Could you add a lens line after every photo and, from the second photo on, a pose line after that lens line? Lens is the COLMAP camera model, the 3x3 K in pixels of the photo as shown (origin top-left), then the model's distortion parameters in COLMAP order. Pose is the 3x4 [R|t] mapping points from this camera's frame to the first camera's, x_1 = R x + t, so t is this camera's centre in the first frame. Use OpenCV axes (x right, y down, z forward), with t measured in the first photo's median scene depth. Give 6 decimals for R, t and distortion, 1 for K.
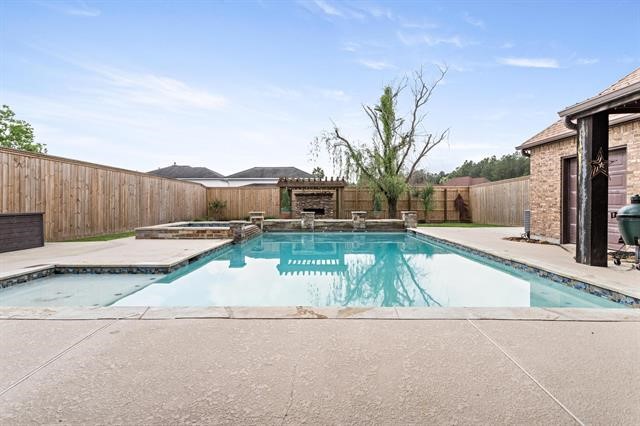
lens RADIAL K [[303.5, 0, 314.4], [0, 303.5, 207.0], [0, 0, 1]] dist [0.005876, 0.001244]
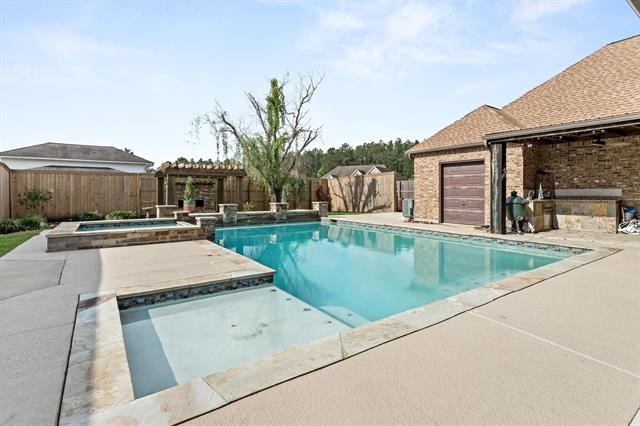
lens RADIAL K [[318.9, 0, 317.1], [0, 318.9, 192.6], [0, 0, 1]] dist [-0.002204, -0.000295]
pose [[0.809154, 0.001655, 0.587594, -0.371418], [0.005461, 0.999932, -0.010336, -0.007164], [-0.587571, 0.011572, 0.809090, 0.088683]]
